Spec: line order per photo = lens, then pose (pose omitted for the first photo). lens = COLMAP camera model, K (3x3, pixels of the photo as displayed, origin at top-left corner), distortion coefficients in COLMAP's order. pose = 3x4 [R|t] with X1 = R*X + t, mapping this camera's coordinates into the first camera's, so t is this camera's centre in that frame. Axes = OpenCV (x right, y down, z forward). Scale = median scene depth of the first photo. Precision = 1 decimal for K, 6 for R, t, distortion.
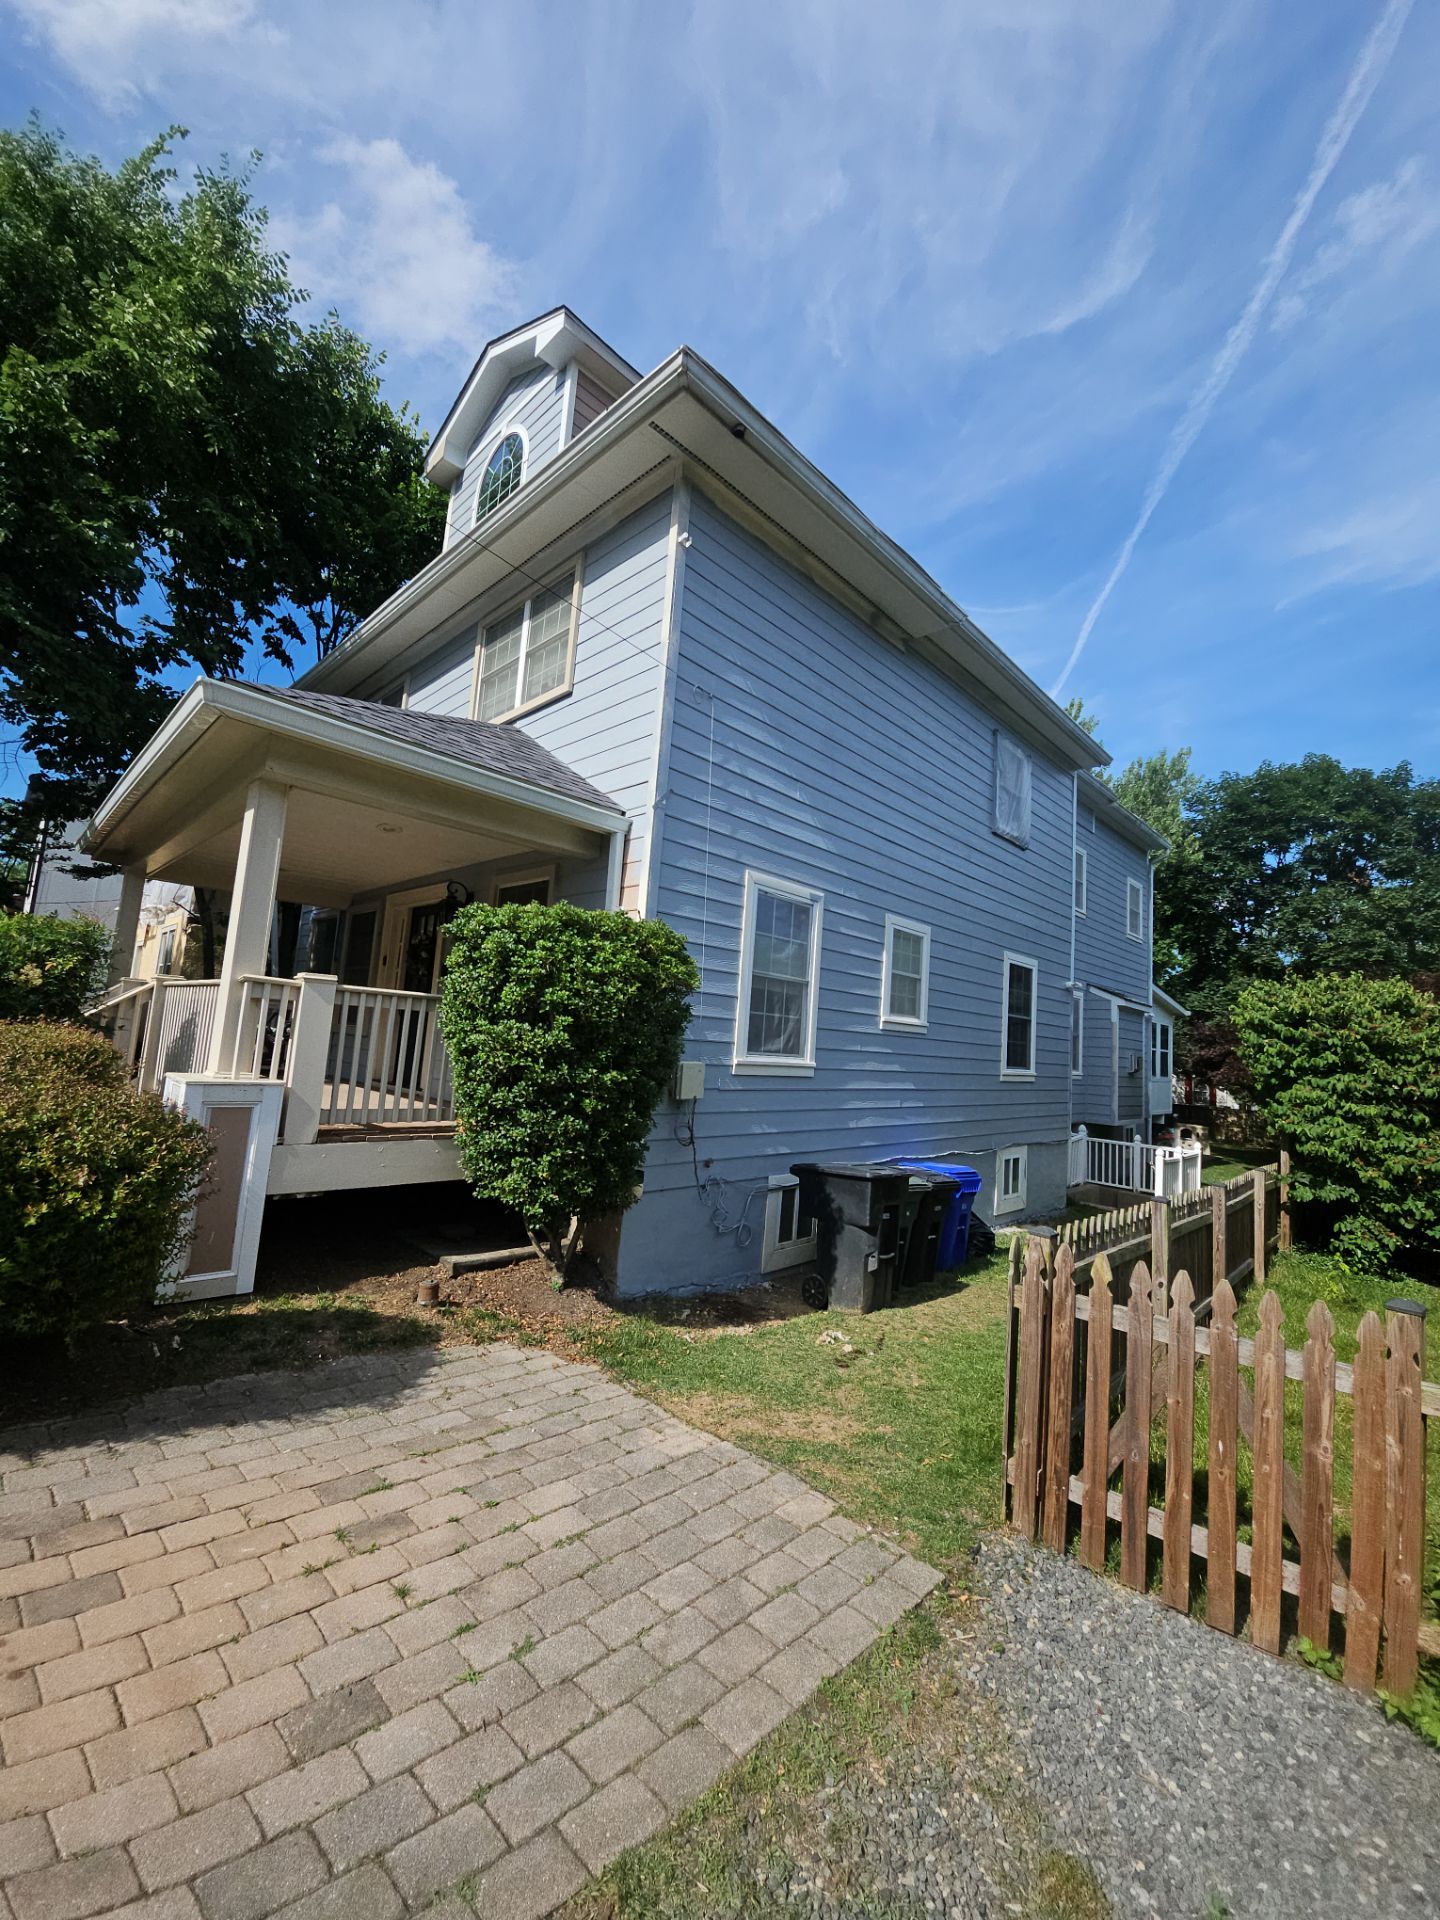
lens RADIAL K [[755.5, 0, 697.6], [0, 755.5, 989.5], [0, 0, 1]] dist [0.006575, -0.011304]
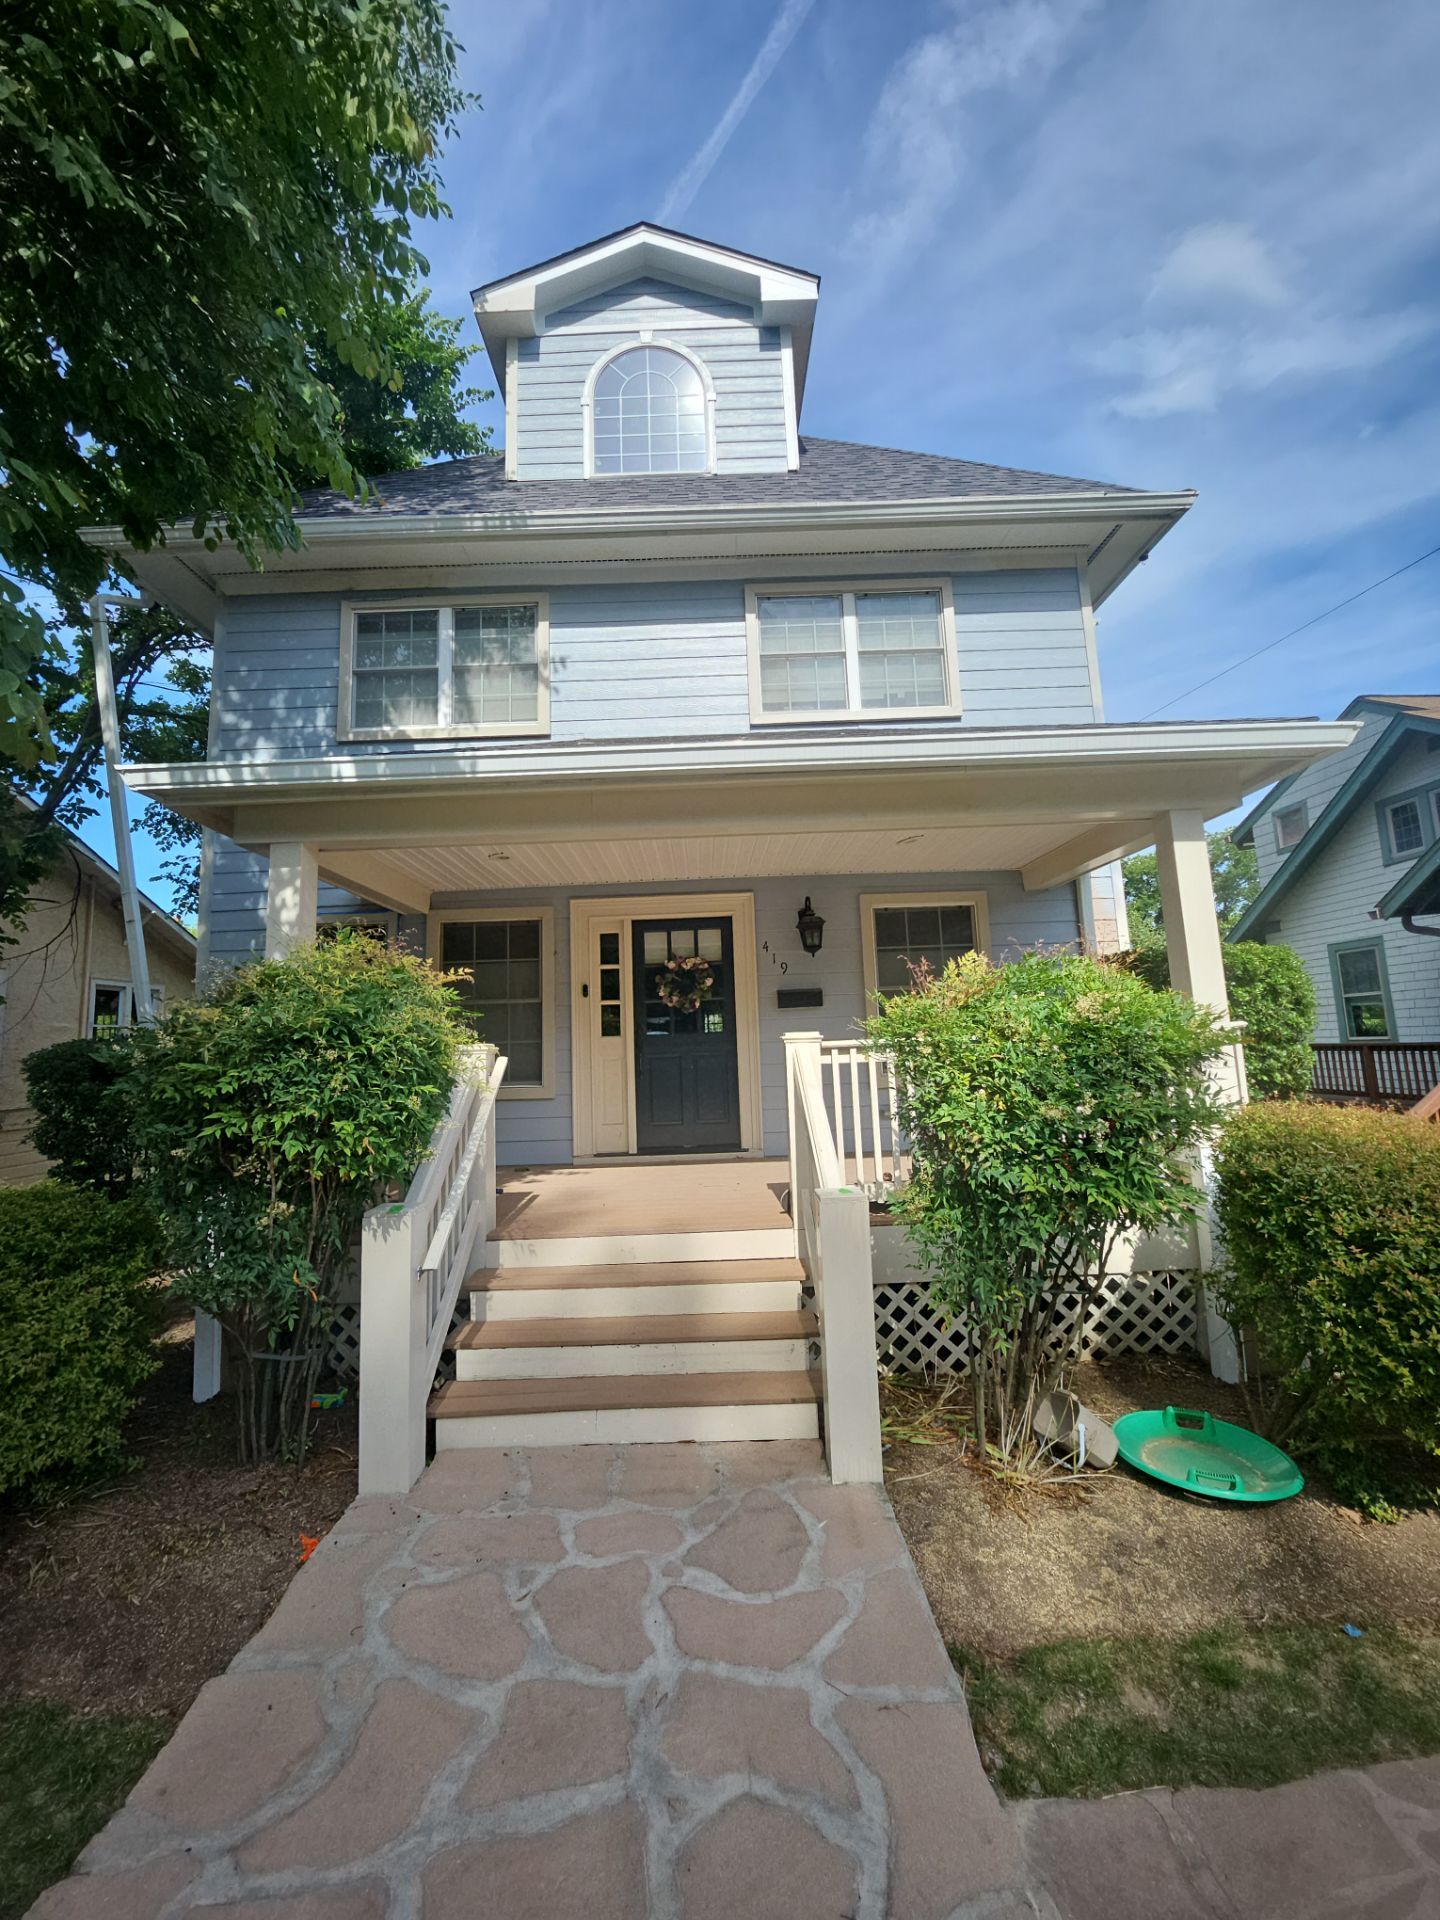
lens RADIAL K [[752.9, 0, 704.6], [0, 752.9, 975.5], [0, 0, 1]] dist [0.003228, -0.010829]
pose [[0.698289, -0.013610, 0.715687, -0.926169], [0.033545, 0.999343, -0.013725, -0.051339], [-0.715030, 0.033592, 0.698286, 0.487001]]
